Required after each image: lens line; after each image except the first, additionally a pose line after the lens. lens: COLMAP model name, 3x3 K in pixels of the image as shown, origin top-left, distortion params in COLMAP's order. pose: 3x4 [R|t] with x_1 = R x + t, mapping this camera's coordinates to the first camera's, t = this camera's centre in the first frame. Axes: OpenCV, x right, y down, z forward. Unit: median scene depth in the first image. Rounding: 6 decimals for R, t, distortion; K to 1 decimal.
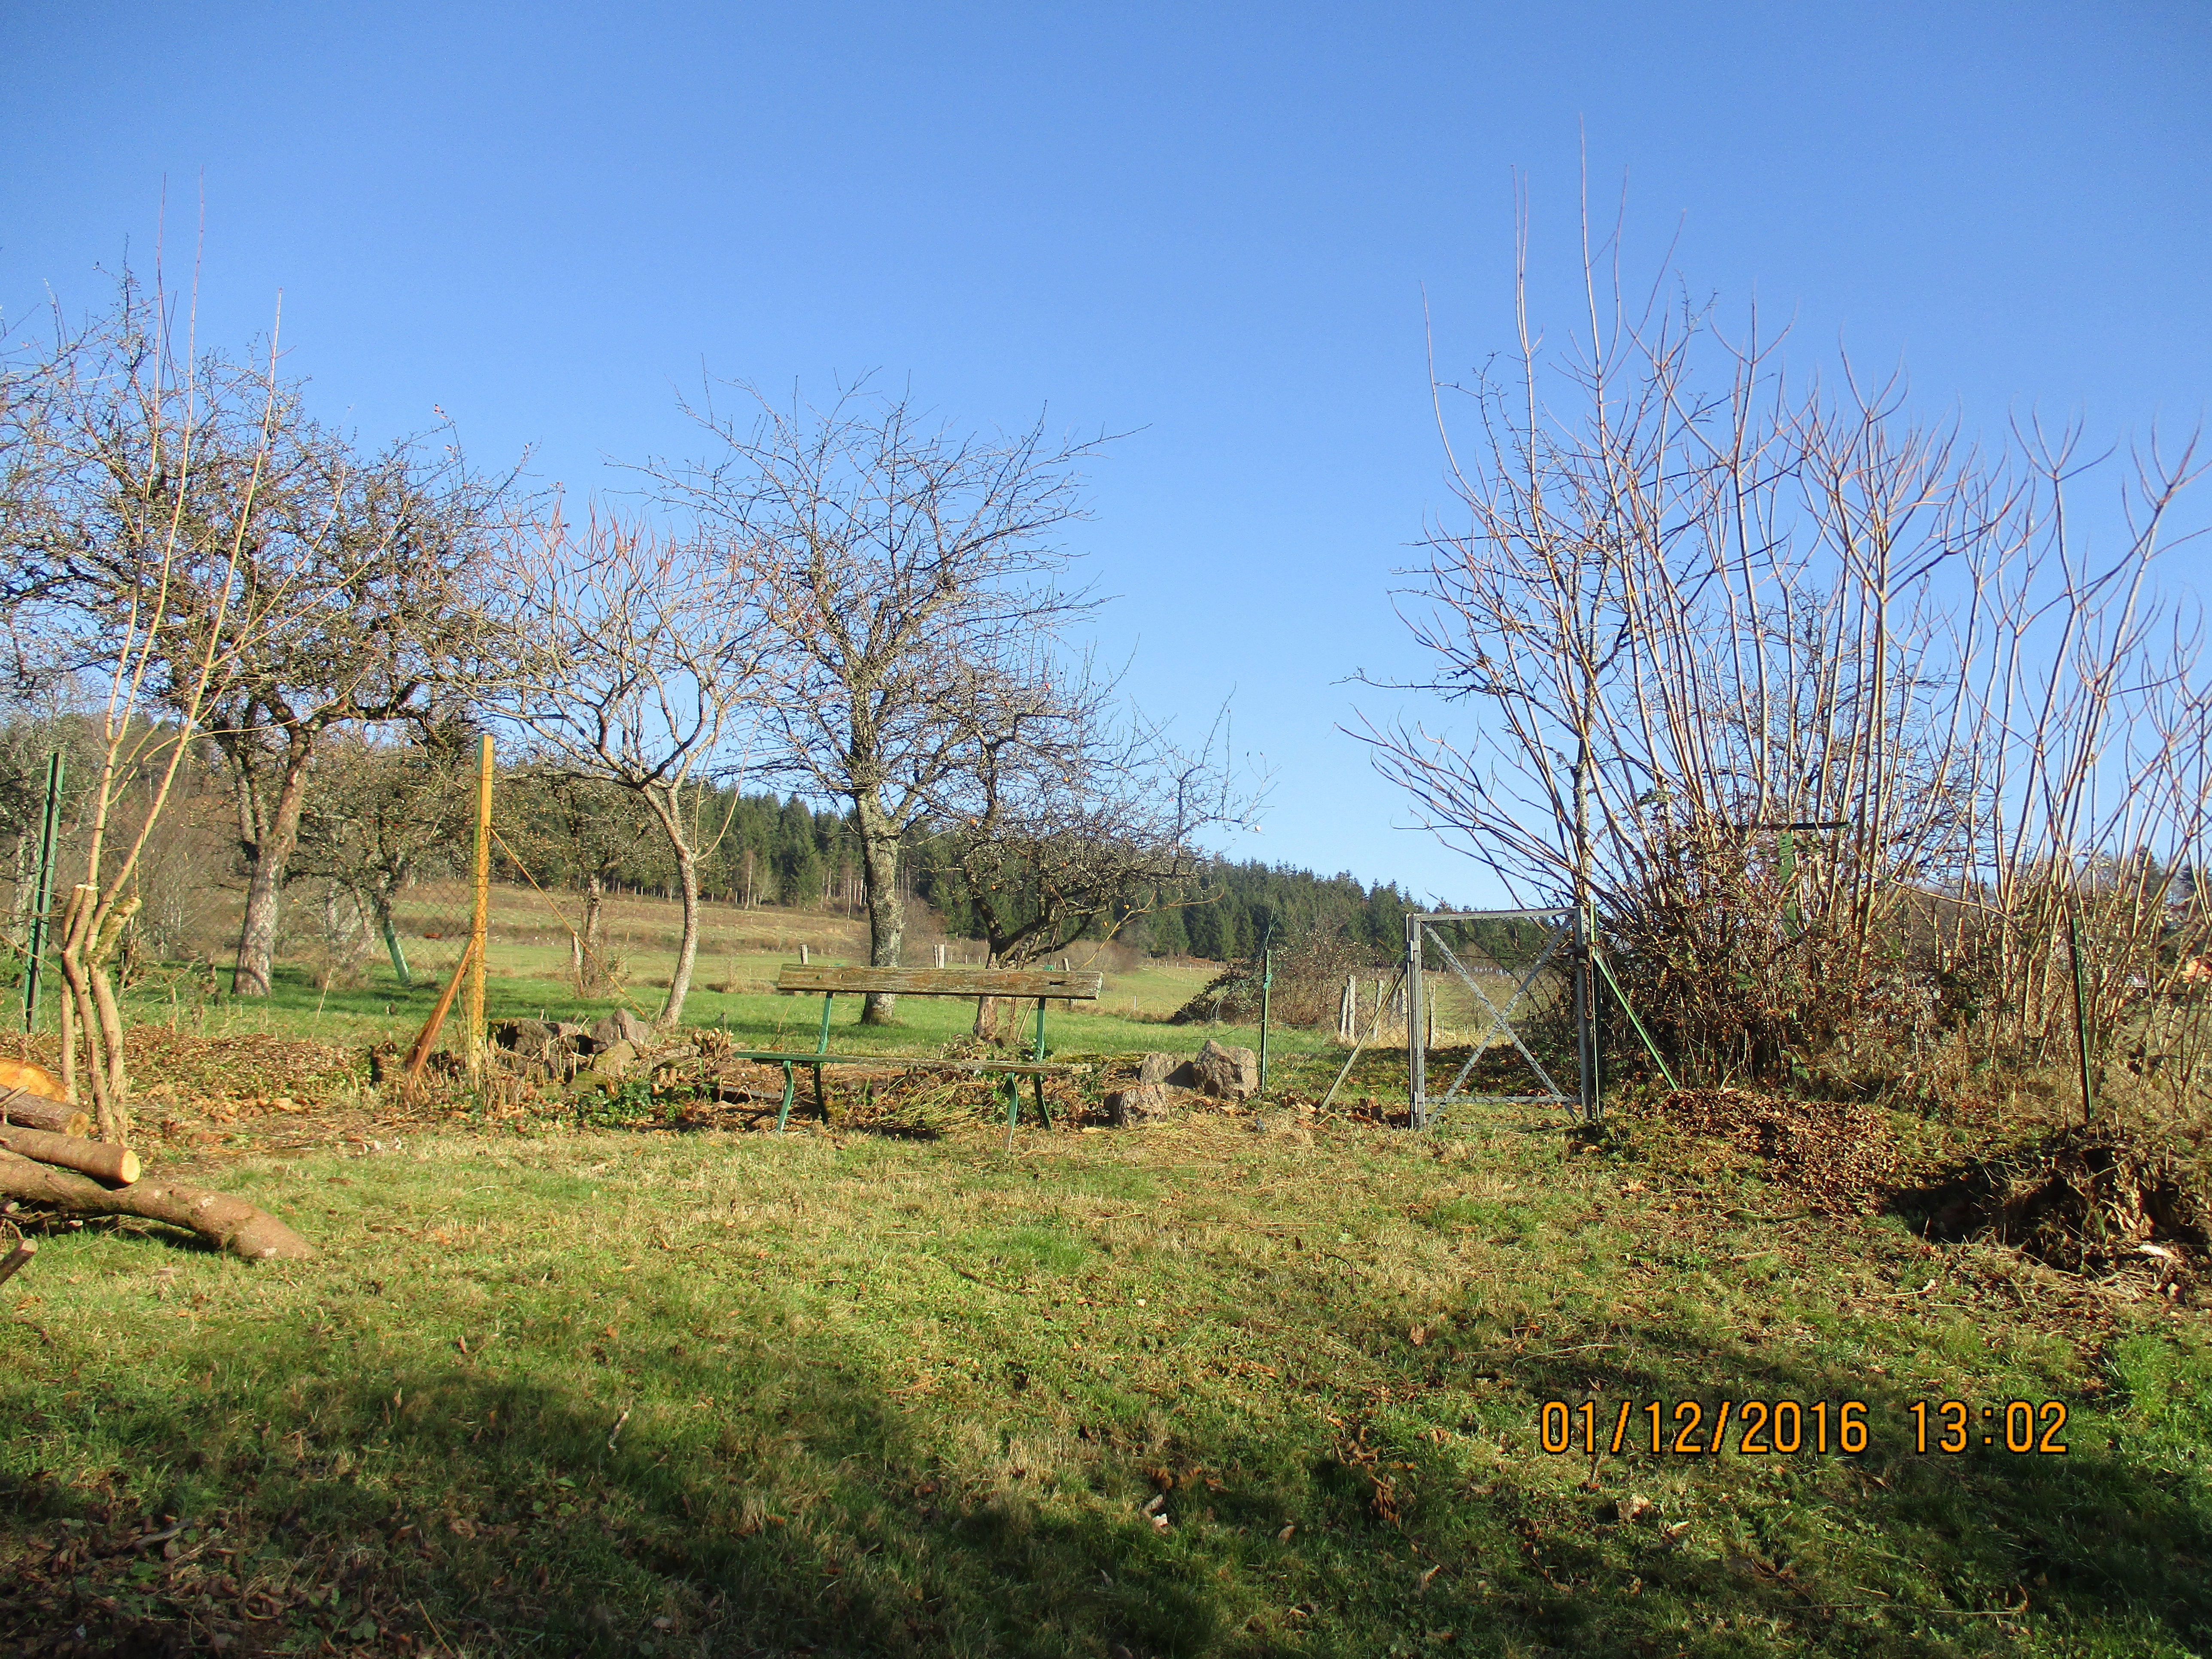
lens RADIAL K [[1812.3, 0, 1185.7], [0, 1812.3, 770.7], [0, 0, 1]] dist [-0.001351, 0.012150]
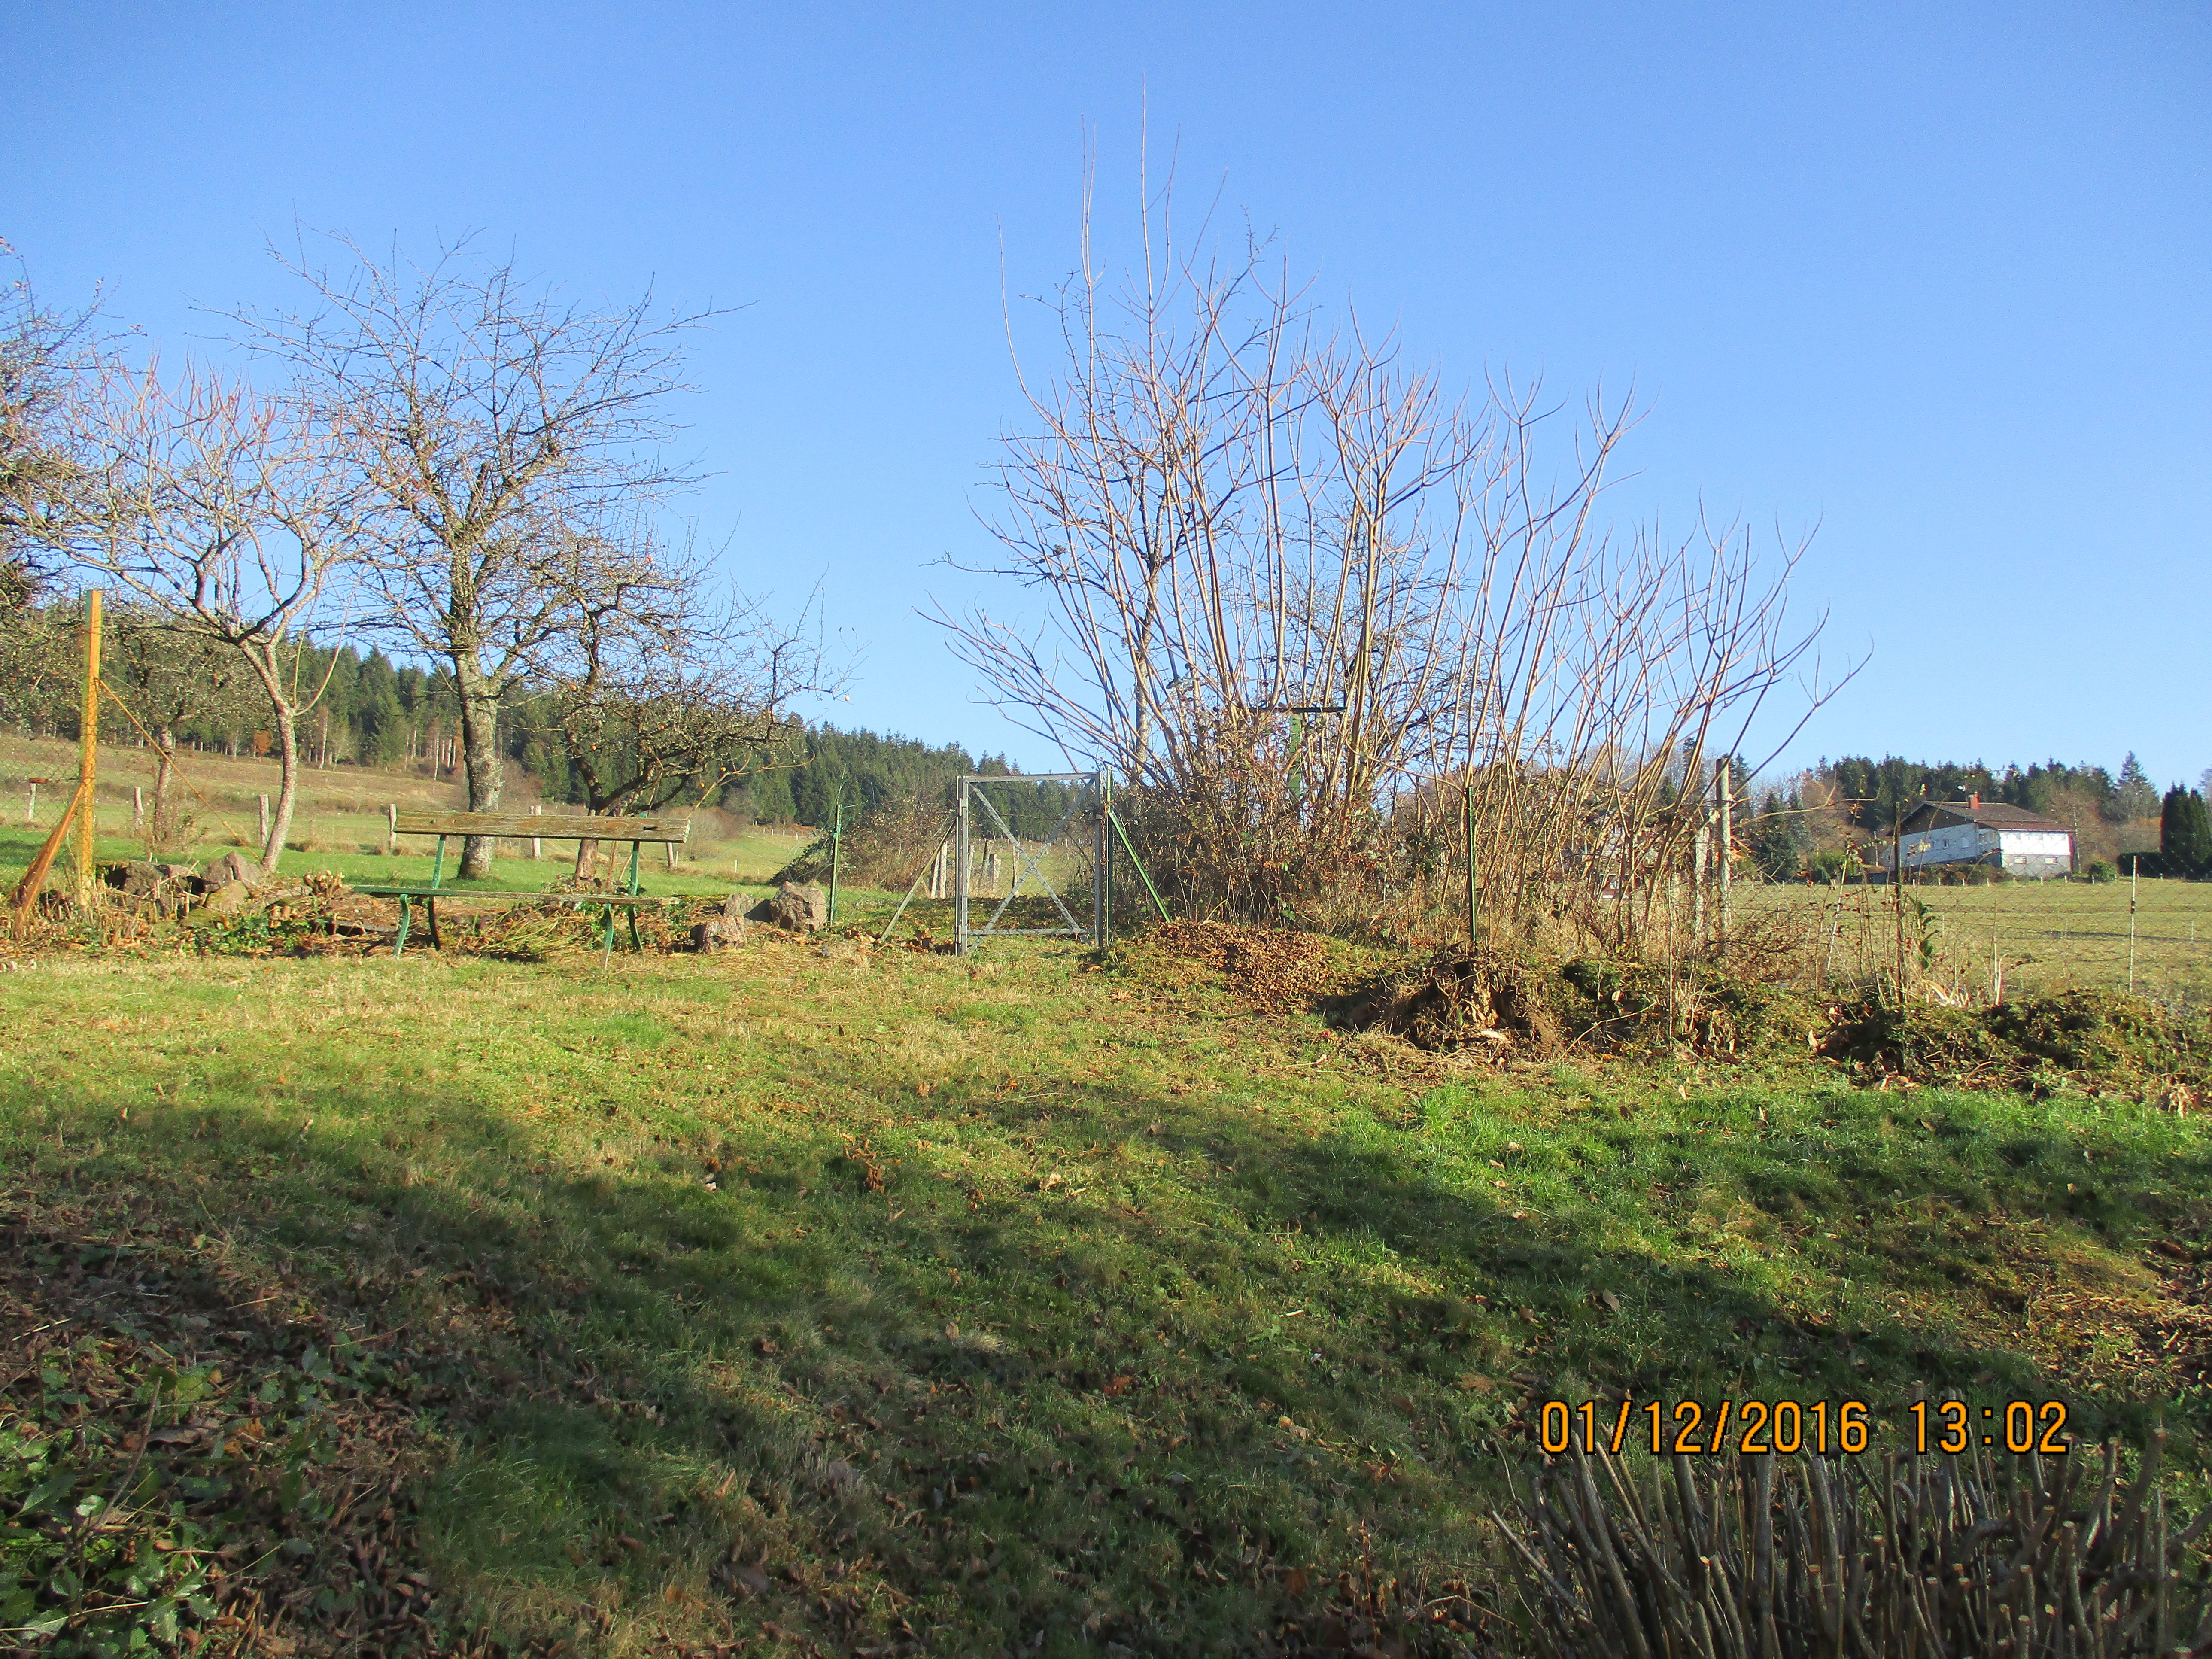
lens RADIAL K [[1855.0, 0, 1140.5], [0, 1855.0, 756.0], [0, 0, 1]] dist [-0.033285, 0.052279]
pose [[0.983205, 0.021385, 0.181249, 0.020066], [-0.032639, 0.997704, 0.059341, -0.008811], [-0.179563, -0.064260, 0.981645, -0.196823]]
